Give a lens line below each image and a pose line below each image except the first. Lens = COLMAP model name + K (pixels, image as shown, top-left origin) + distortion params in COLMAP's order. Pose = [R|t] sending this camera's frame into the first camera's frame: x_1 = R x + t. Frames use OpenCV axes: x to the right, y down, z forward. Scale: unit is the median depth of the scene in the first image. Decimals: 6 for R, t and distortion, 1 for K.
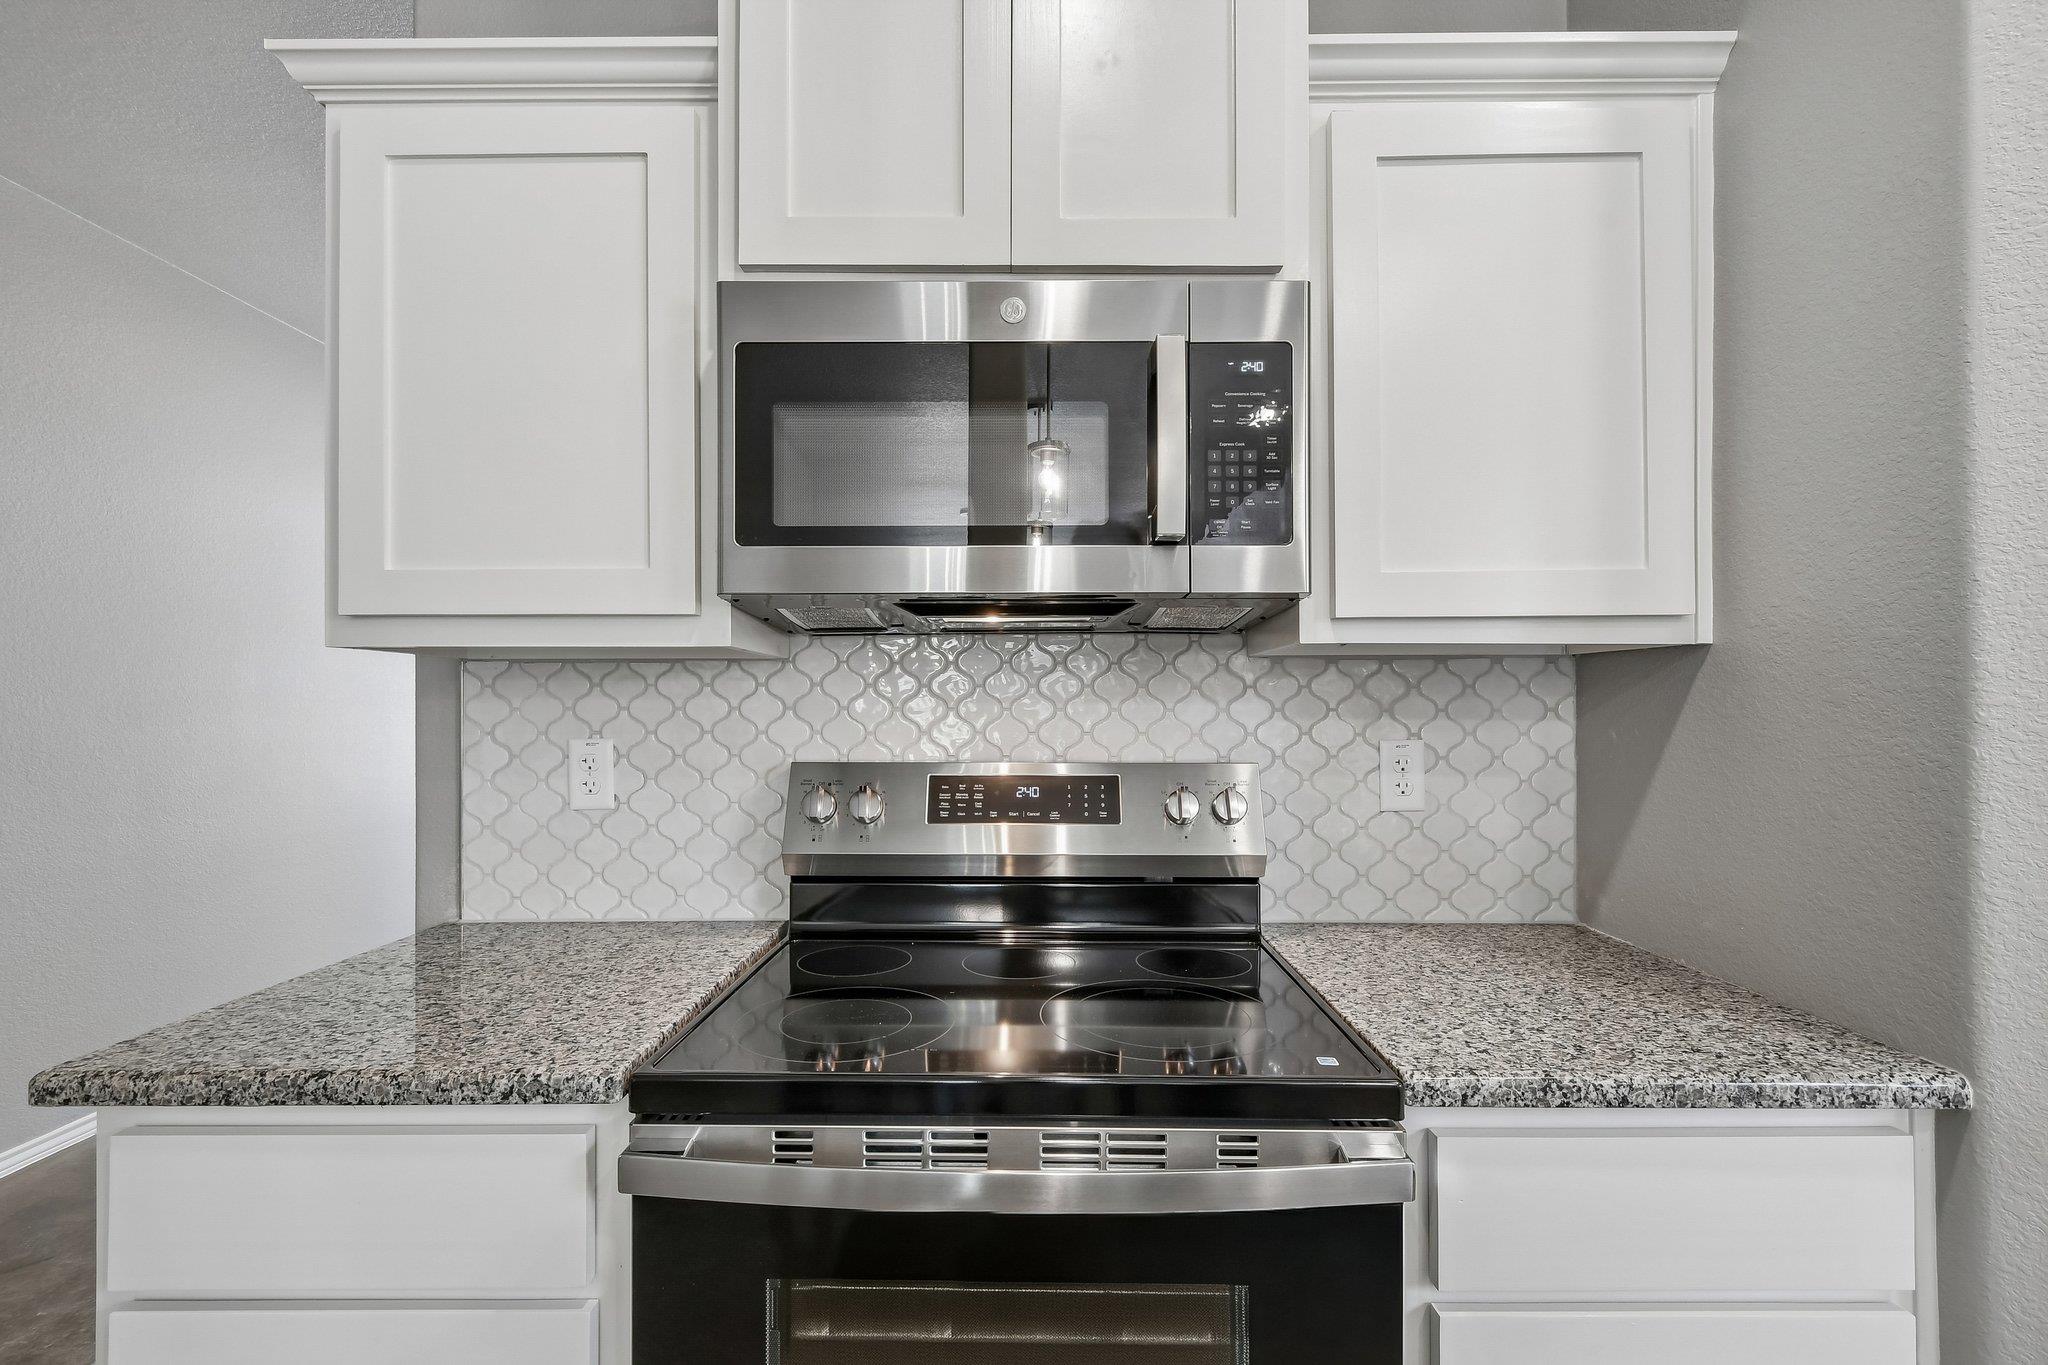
lens RADIAL K [[909.6, 0, 1016.9], [0, 909.6, 700.5], [0, 0, 1]] dist [0.005483, -0.004704]
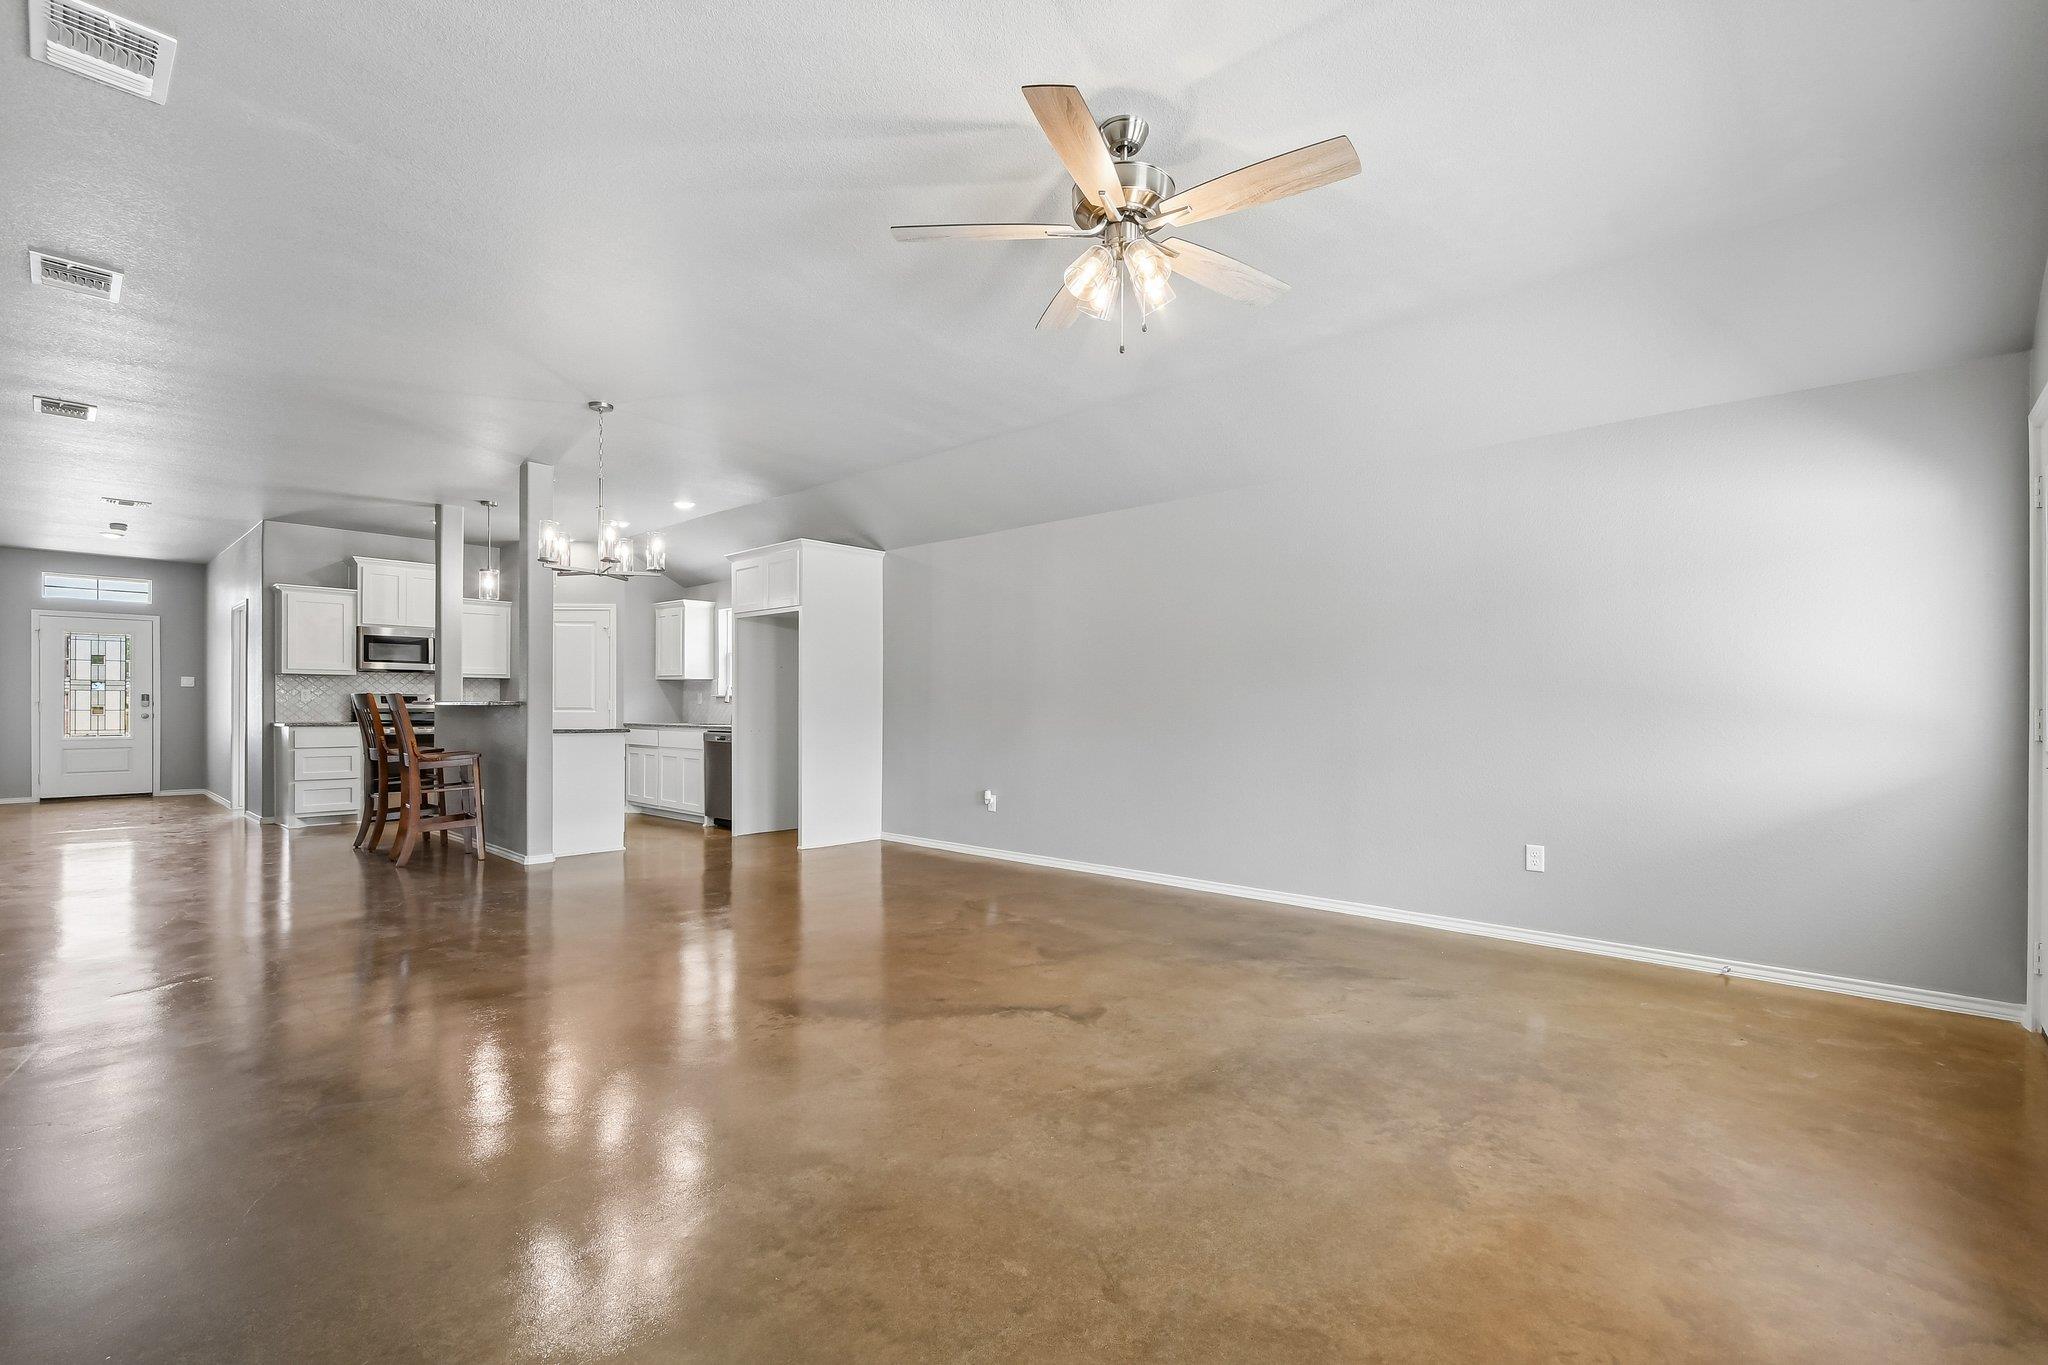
lens RADIAL K [[909.6, 0, 1022.3], [0, 909.6, 707.6], [0, 0, 1]] dist [0.005483, -0.004704]
pose [[0.673496, 0.001938, 0.739188, -1.711285], [-0.013748, 0.999856, 0.009904, 0.040888], [-0.739063, -0.016832, 0.673426, -6.271313]]
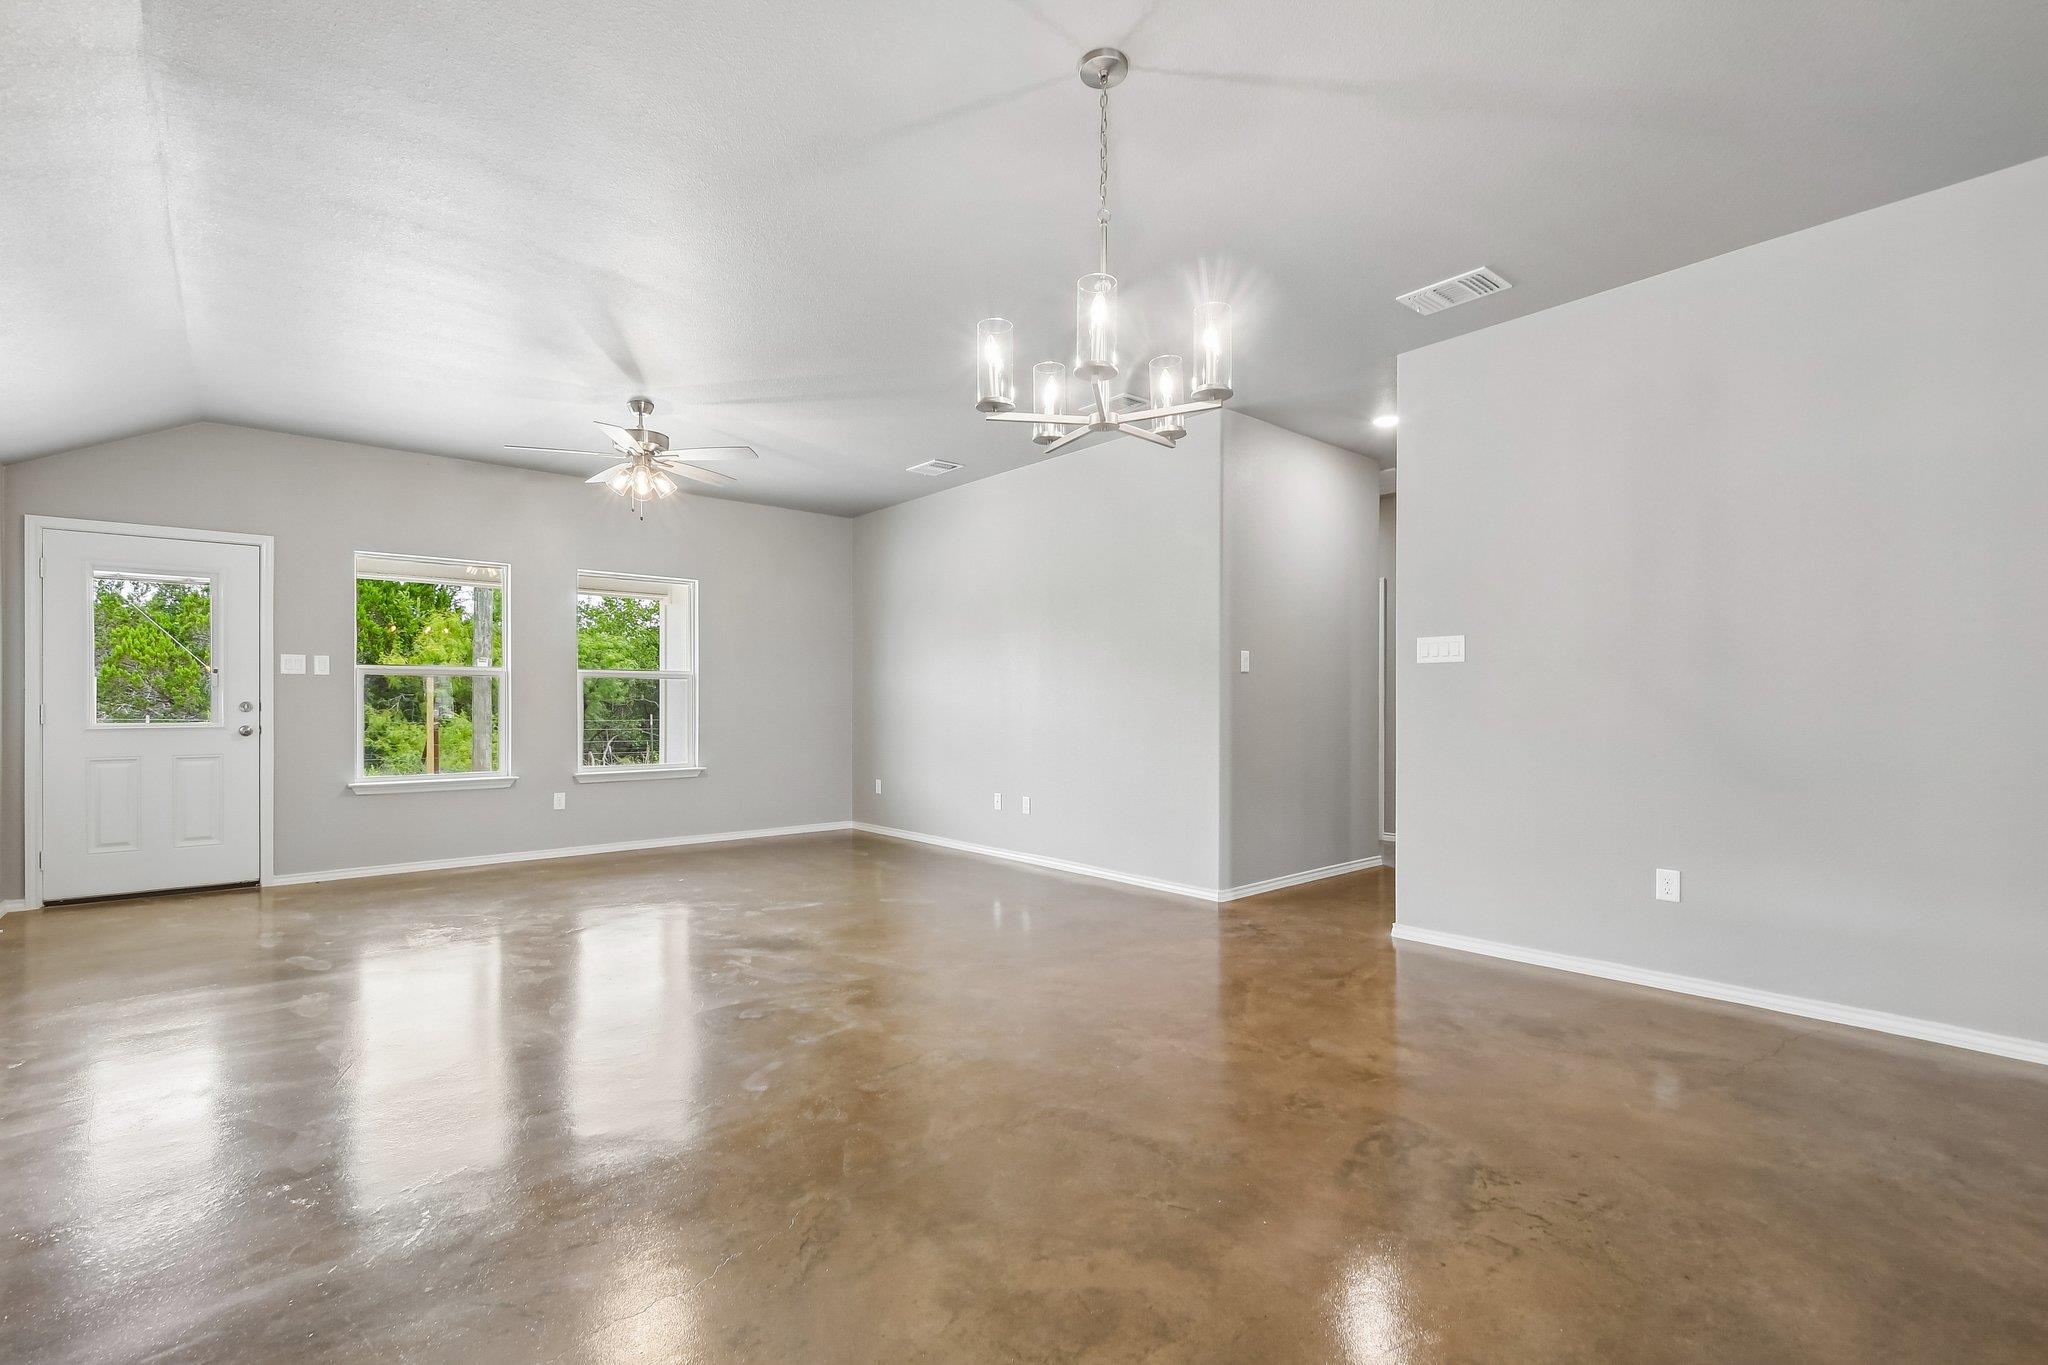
lens RADIAL K [[909.6, 0, 1018.1], [0, 909.6, 708.8], [0, 0, 1]] dist [0.005483, -0.004704]
pose [[-0.757953, 0.006490, -0.652276, 0.903316], [0.011957, 0.999921, -0.003945, 0.099482], [0.652199, -0.010789, -0.757971, -1.689092]]
